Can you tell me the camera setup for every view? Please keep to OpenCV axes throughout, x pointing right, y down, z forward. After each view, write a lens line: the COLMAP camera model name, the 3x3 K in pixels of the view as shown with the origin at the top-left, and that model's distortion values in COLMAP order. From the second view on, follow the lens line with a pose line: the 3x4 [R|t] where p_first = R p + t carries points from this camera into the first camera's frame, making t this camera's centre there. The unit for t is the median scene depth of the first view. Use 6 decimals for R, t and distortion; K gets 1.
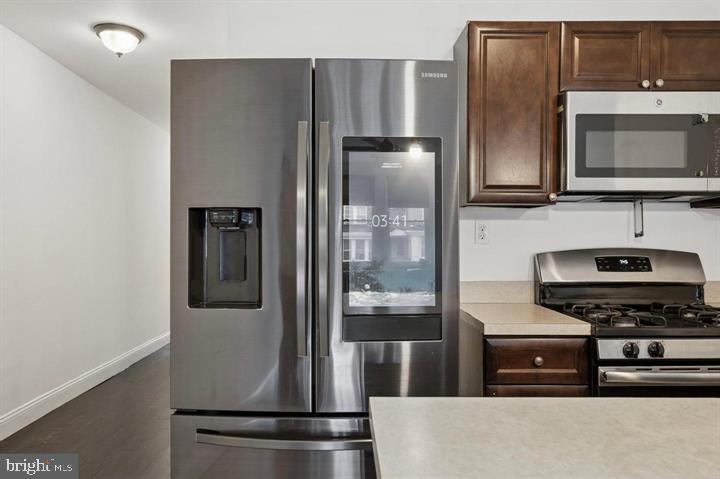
lens RADIAL K [[563.7, 0, 360.0], [0, 563.7, 239.5], [0, 0, 1]] dist [-0.002810, 0.000017]
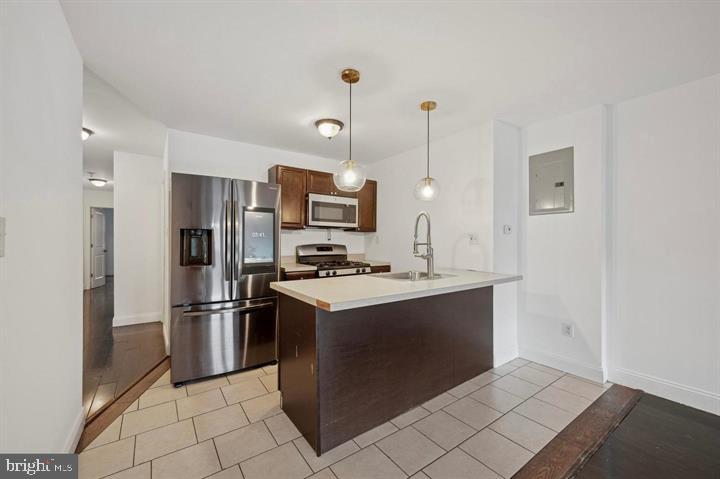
lens RADIAL K [[291.1, 0, 361.4], [0, 291.1, 235.4], [0, 0, 1]] dist [-0.000066, 0.000036]
pose [[0.831167, 0.014626, 0.555831, -0.276124], [-0.005066, 0.999812, -0.018733, -0.001857], [-0.556000, 0.012755, 0.831084, -0.480429]]
